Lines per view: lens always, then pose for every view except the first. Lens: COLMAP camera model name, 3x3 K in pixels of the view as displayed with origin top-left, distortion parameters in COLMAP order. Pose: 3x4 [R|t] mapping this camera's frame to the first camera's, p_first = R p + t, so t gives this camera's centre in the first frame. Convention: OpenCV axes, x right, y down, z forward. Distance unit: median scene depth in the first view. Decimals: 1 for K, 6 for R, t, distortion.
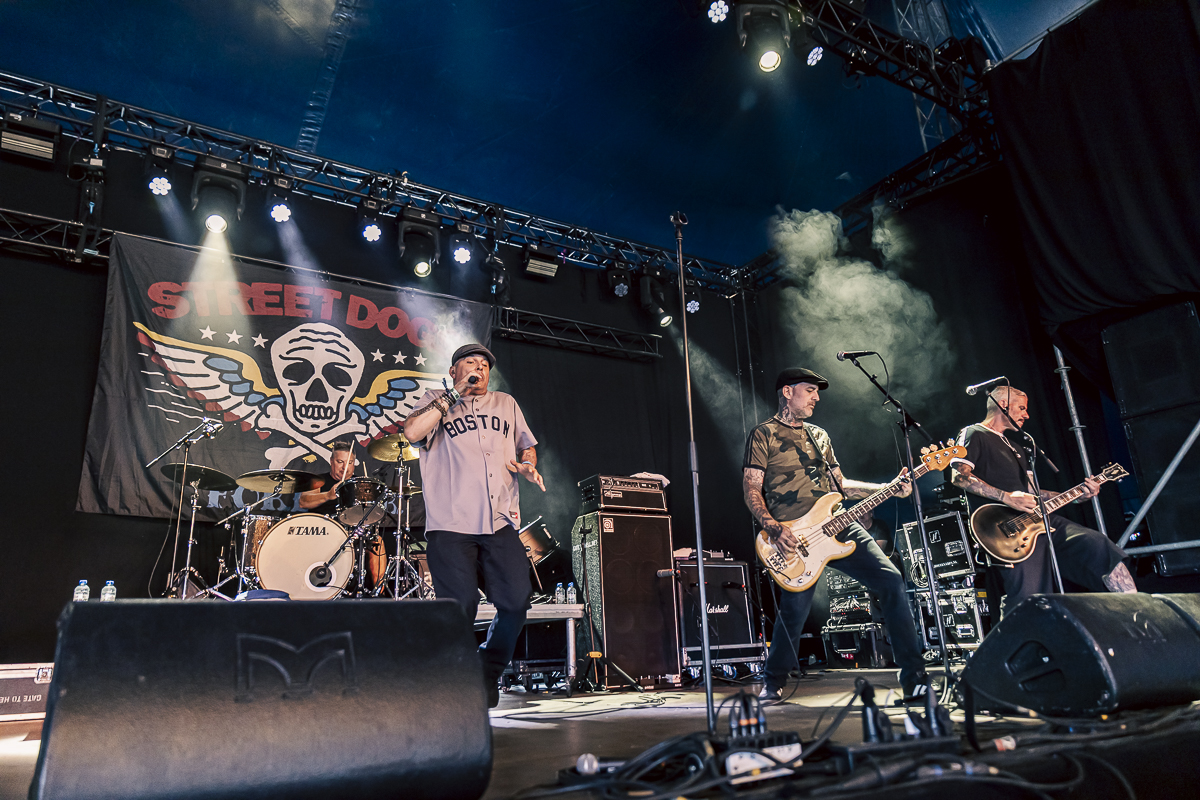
lens RADIAL K [[769.8, 0, 595.2], [0, 769.8, 401.0], [0, 0, 1]] dist [0.013492, -0.004606]
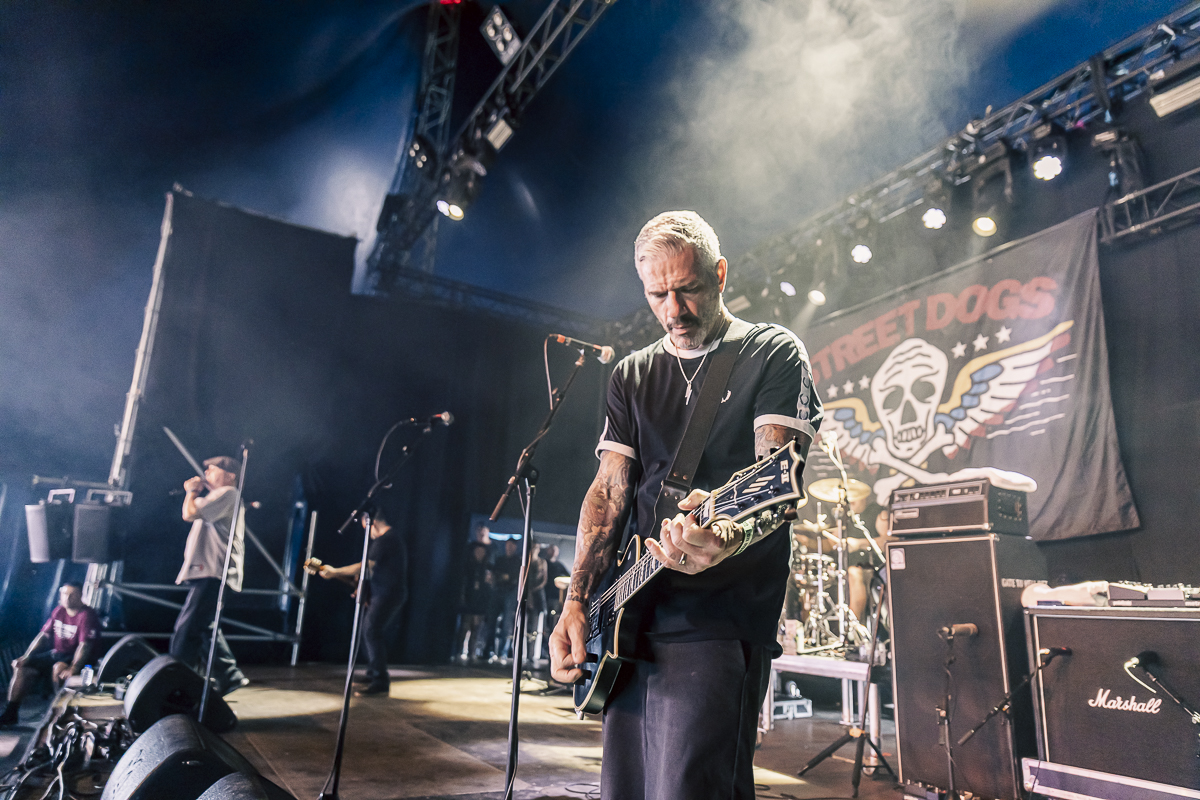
lens RADIAL K [[787.5, 0, 599.5], [0, 787.5, 406.8], [0, 0, 1]] dist [0.019188, -0.011932]
pose [[-0.048847, -0.206139, -0.977303, 0.650348], [0.264107, 0.940978, -0.211678, 0.090311], [0.963256, -0.268452, 0.008479, 0.626280]]
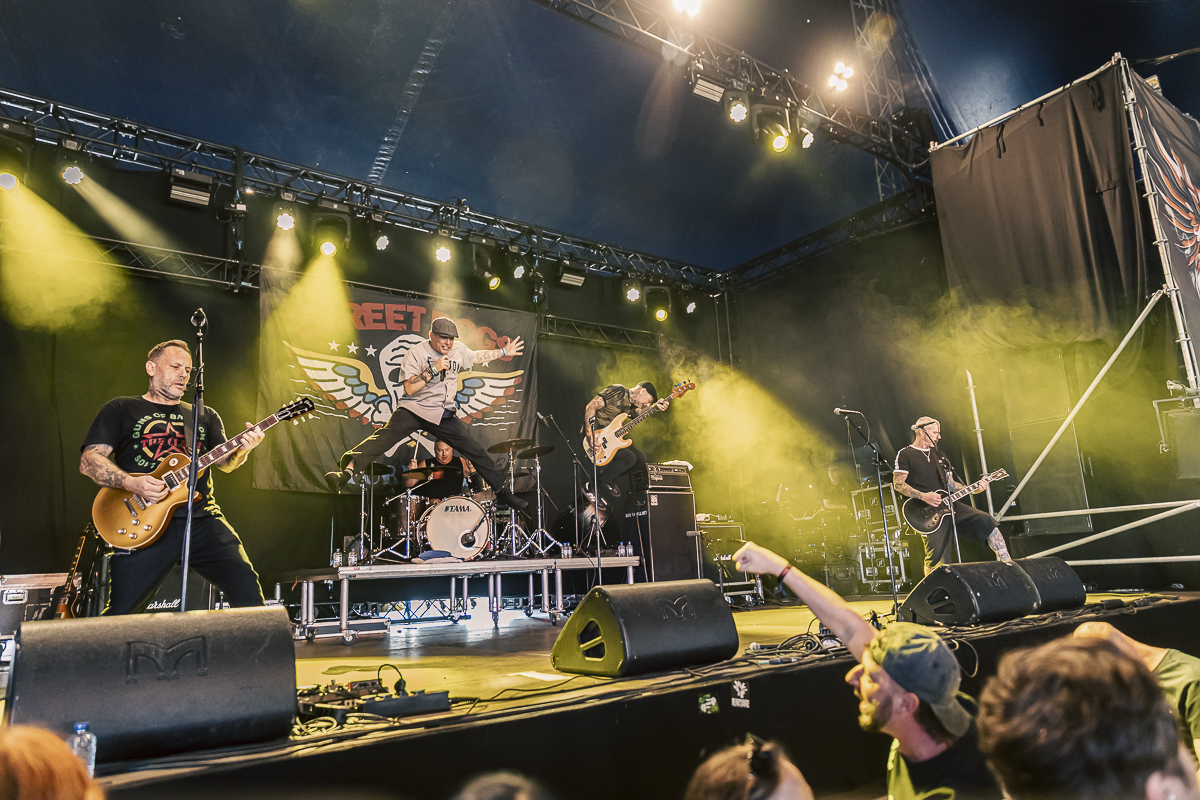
lens RADIAL K [[787.5, 0, 601.2], [0, 787.5, 401.1], [0, 0, 1]] dist [0.019188, -0.011932]
pose [[0.995205, 0.012618, 0.096995, -0.181298], [-0.020997, 0.996087, 0.085852, -0.114897], [-0.095532, -0.087477, 0.991575, -0.325778]]
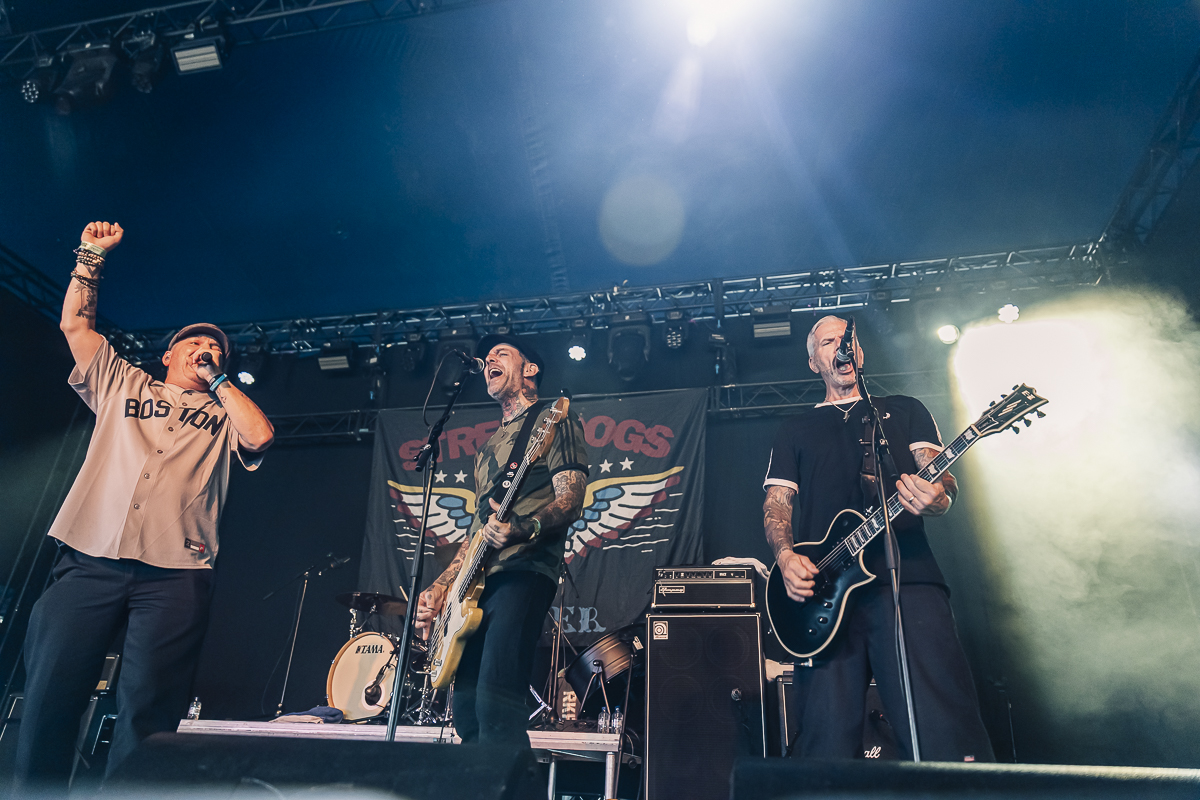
lens RADIAL K [[830.1, 0, 593.6], [0, 830.1, 398.1], [0, 0, 1]] dist [0.044056, -0.013305]
pose [[0.696162, -0.241528, -0.676034, 0.503459], [0.138729, 0.969215, -0.203413, 0.077353], [0.704352, 0.047822, 0.708238, 0.269096]]
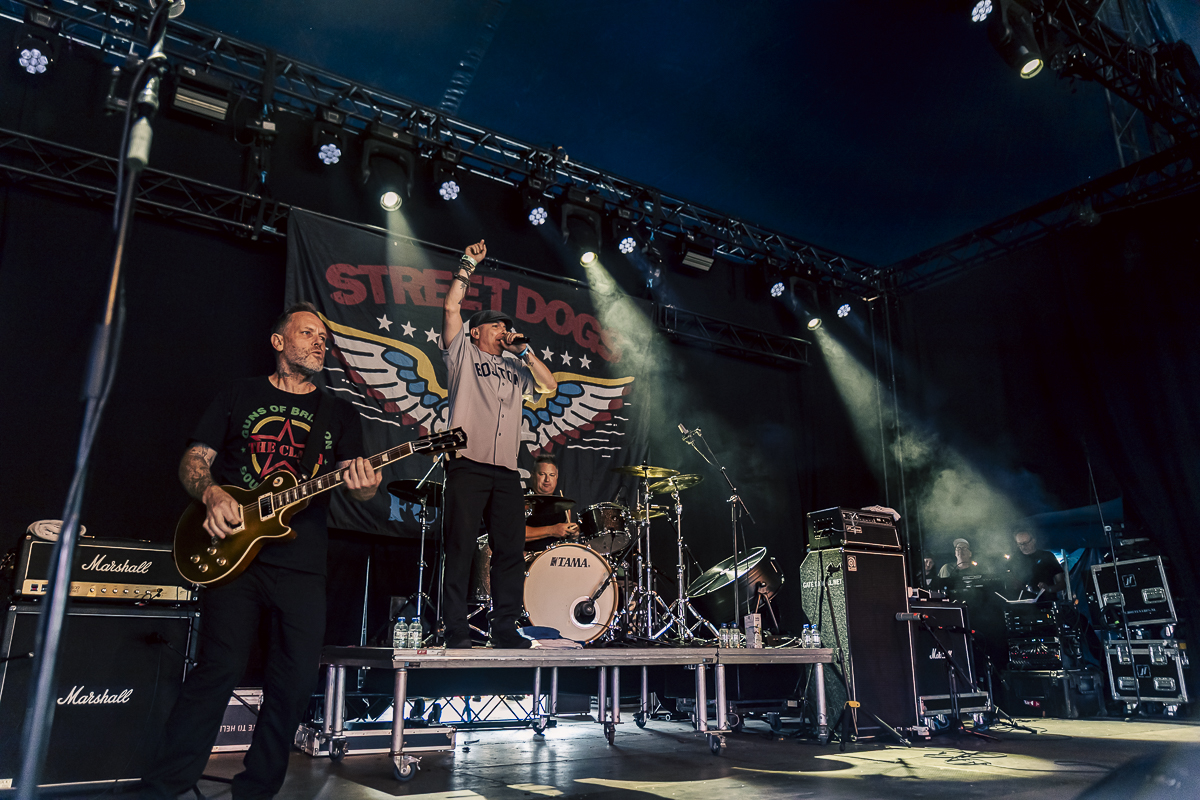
lens RADIAL K [[877.4, 0, 598.9], [0, 877.4, 403.3], [0, 0, 1]] dist [-0.018519, 0.019202]
pose [[0.997588, 0.052323, 0.045621, -0.283642], [-0.053465, 0.998277, 0.024168, -0.033403], [-0.044278, -0.026549, 0.998666, -0.027396]]
